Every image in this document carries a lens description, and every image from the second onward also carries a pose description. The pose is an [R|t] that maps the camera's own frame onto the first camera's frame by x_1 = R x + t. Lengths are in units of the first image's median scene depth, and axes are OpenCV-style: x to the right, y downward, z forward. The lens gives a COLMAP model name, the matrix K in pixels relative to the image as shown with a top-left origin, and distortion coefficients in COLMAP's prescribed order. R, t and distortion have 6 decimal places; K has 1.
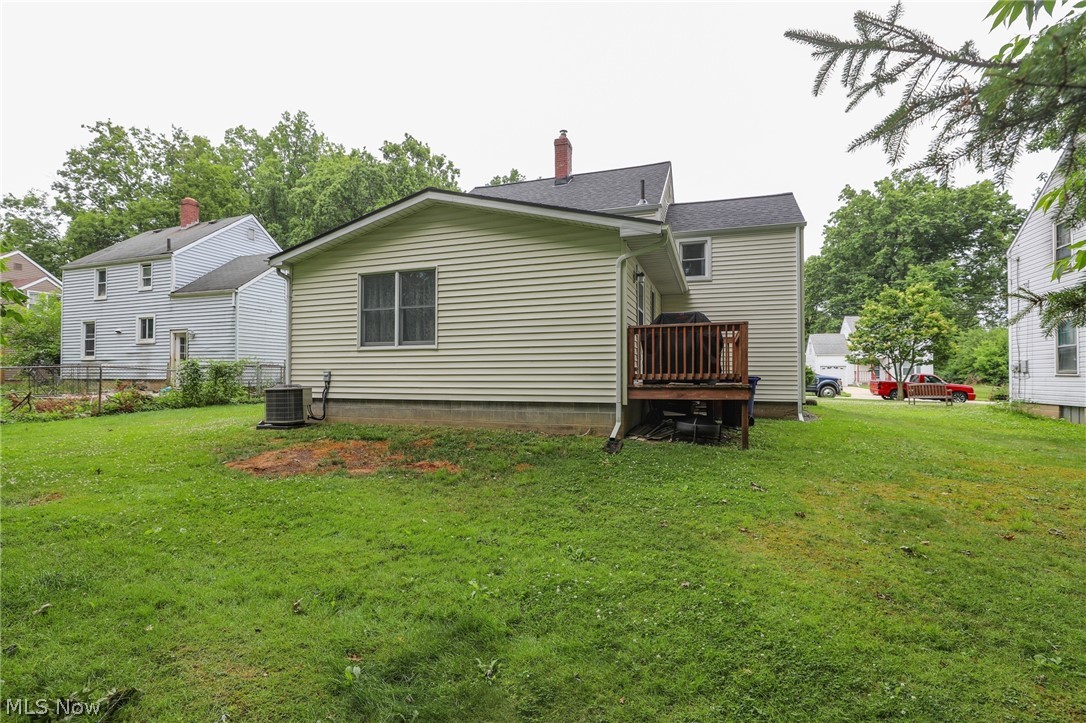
lens RADIAL K [[493.0, 0, 543.0], [0, 493.0, 361.5], [0, 0, 1]] dist [-0.000095, 0.000110]
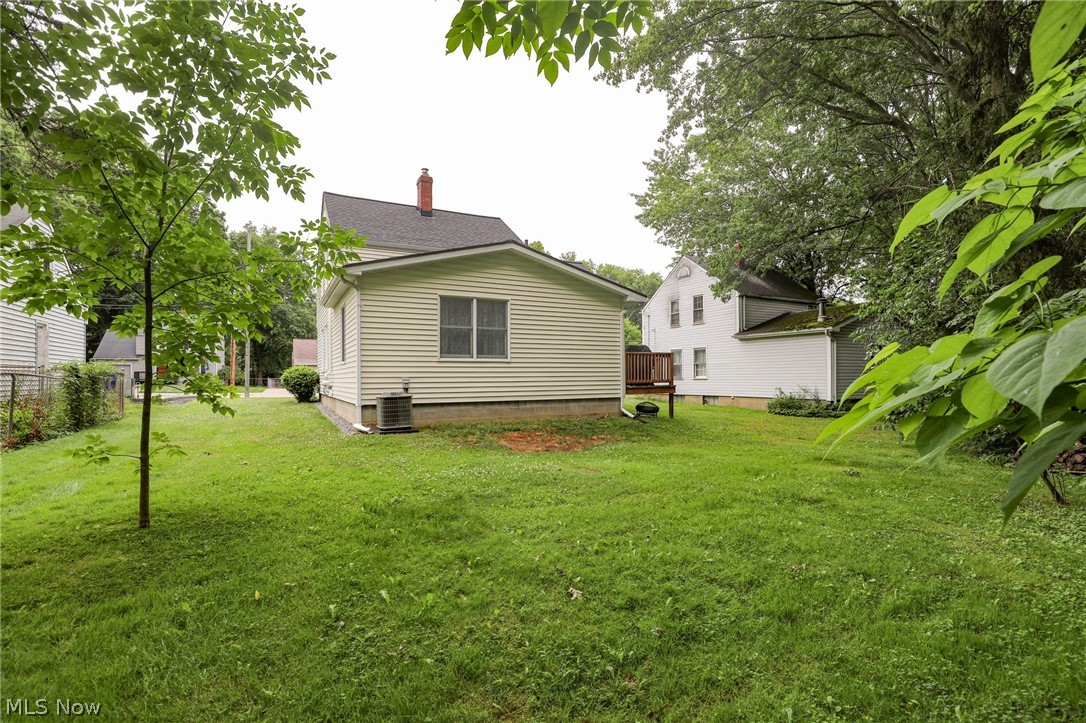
lens RADIAL K [[510.8, 0, 528.0], [0, 510.8, 369.3], [0, 0, 1]] dist [-0.036933, 0.013533]
pose [[0.680227, 0.009795, 0.732936, -1.159096], [-0.014052, 0.999901, -0.000321, -0.005870], [-0.732867, -0.010081, 0.680298, 0.032301]]
